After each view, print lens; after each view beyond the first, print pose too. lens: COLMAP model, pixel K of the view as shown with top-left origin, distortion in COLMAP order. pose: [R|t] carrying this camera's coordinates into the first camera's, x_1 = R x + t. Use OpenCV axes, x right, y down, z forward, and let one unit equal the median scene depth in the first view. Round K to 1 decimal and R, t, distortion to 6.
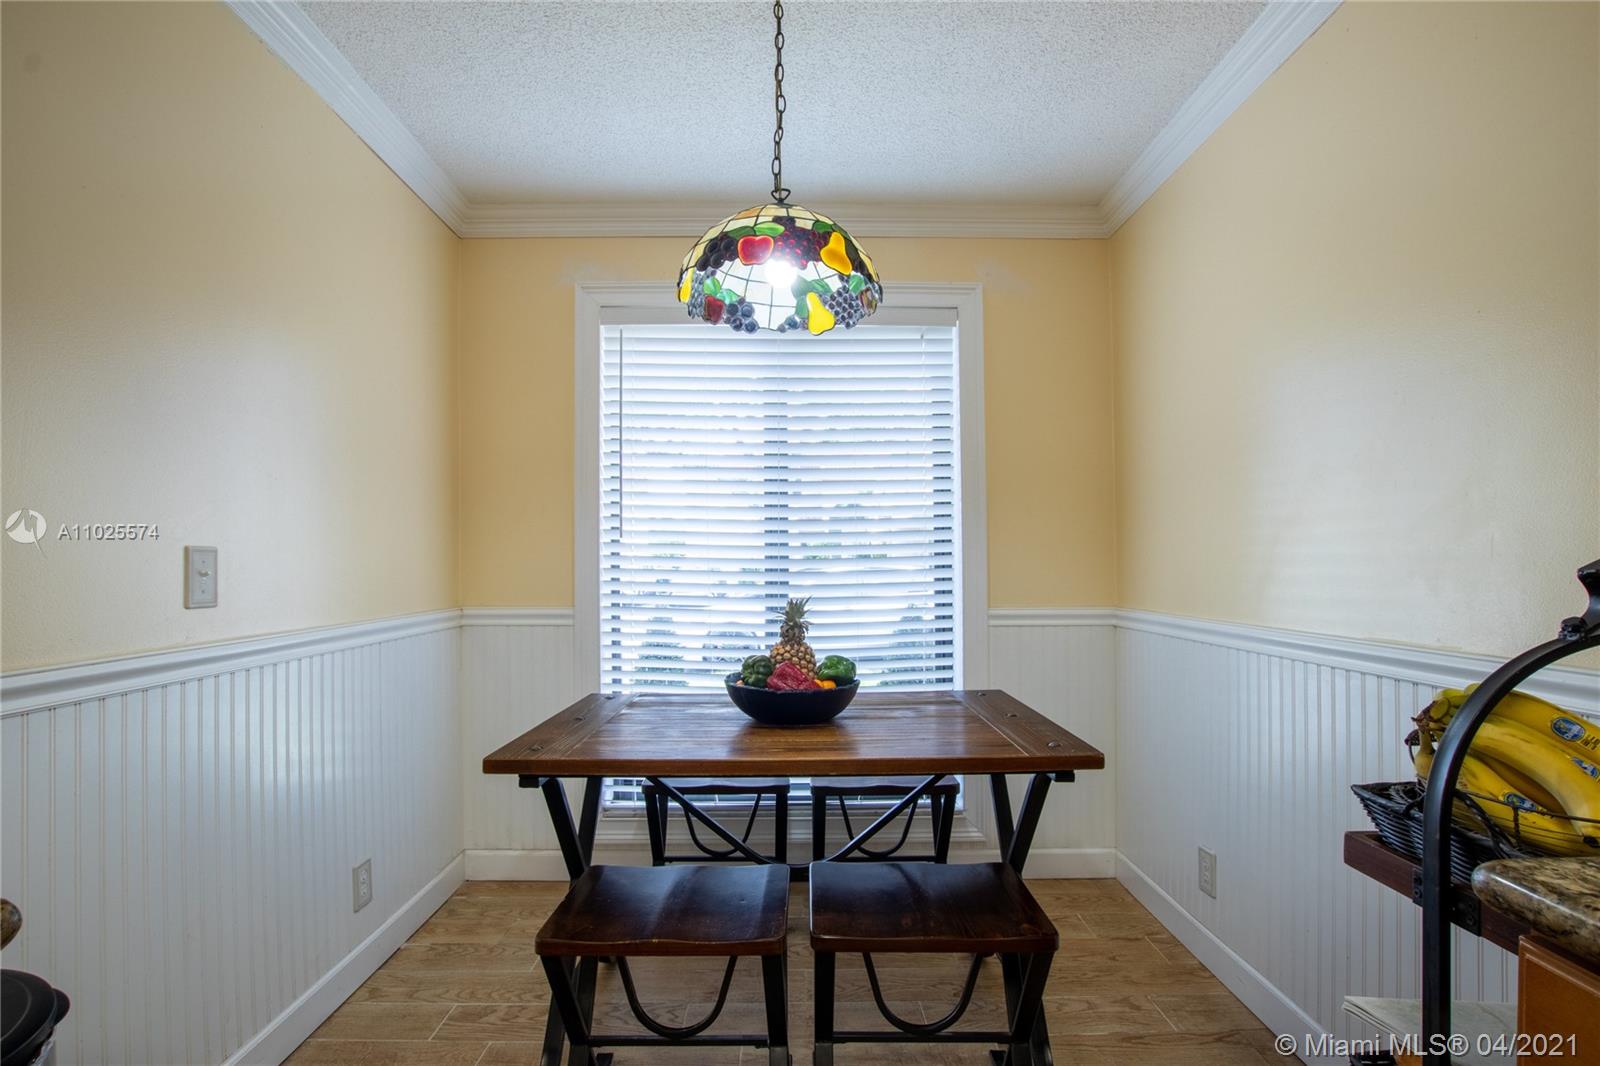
lens RADIAL K [[743.1, 0, 801.5], [0, 743.1, 554.8], [0, 0, 1]] dist [-0.021712, 0.000237]
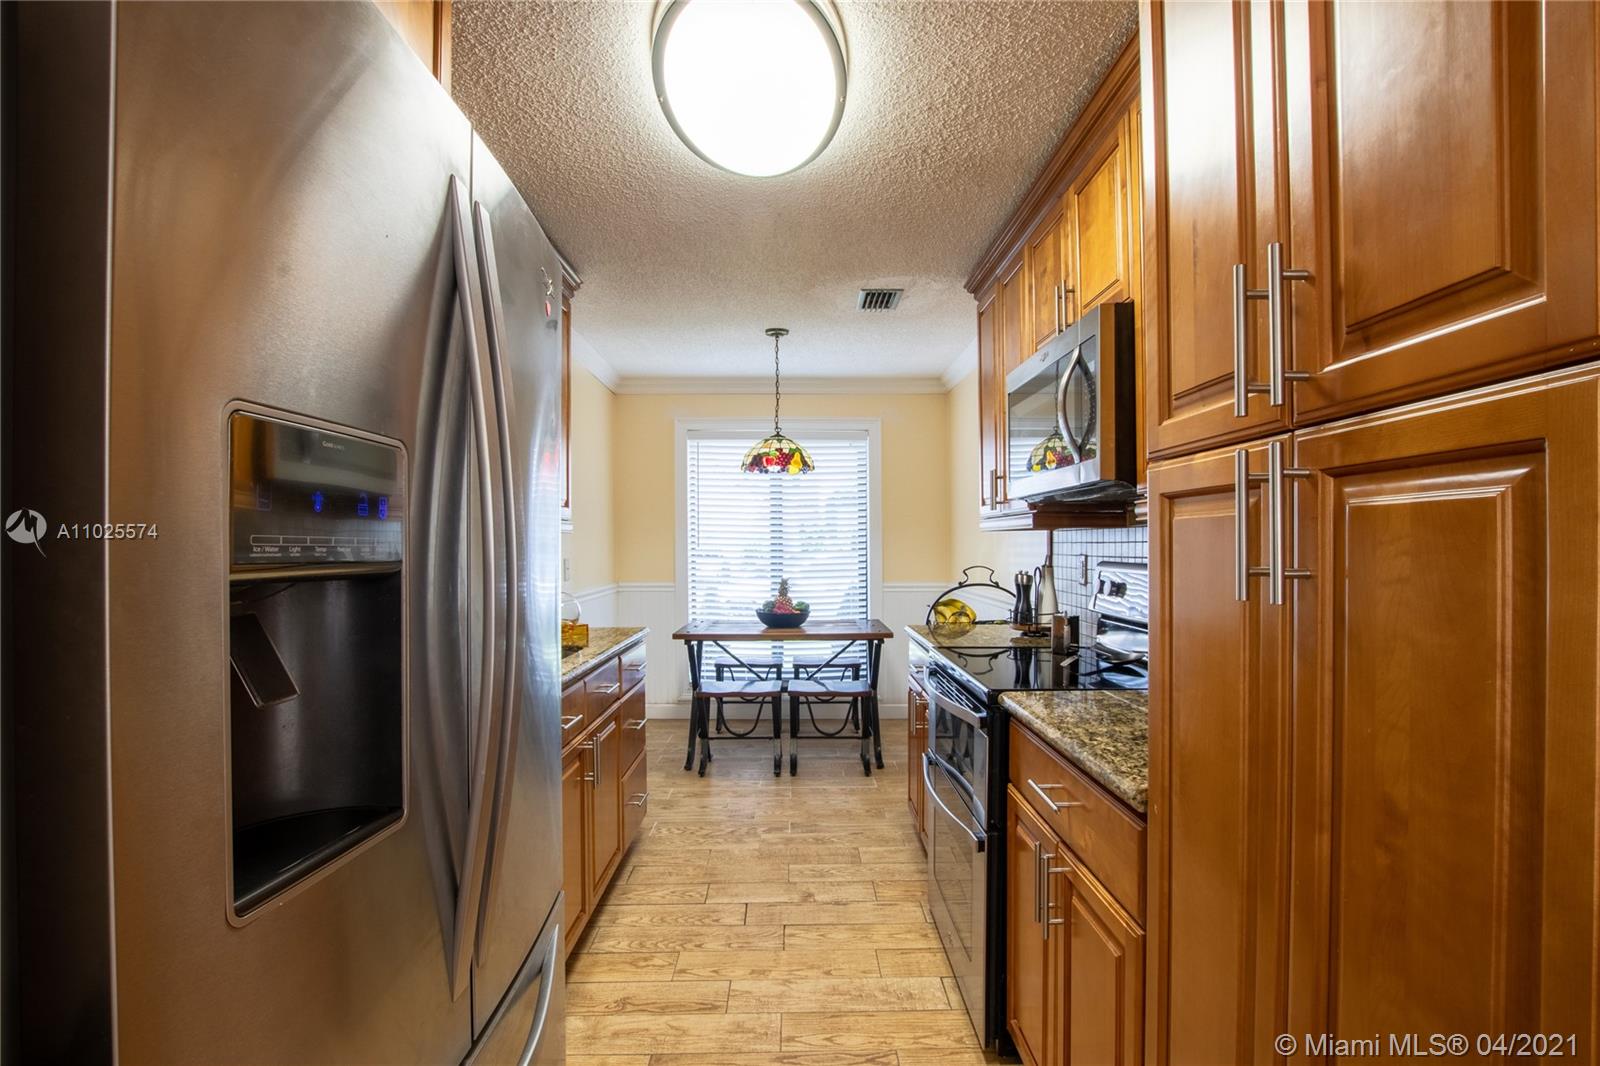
lens RADIAL K [[743.1, 0, 801.5], [0, 743.1, 554.8], [0, 0, 1]] dist [-0.021712, 0.000237]
pose [[0.999999, 0.000817, 0.000726, 0.046764], [-0.000837, 0.999617, 0.027645, -0.084179], [-0.000703, -0.027646, 0.999618, -1.448967]]
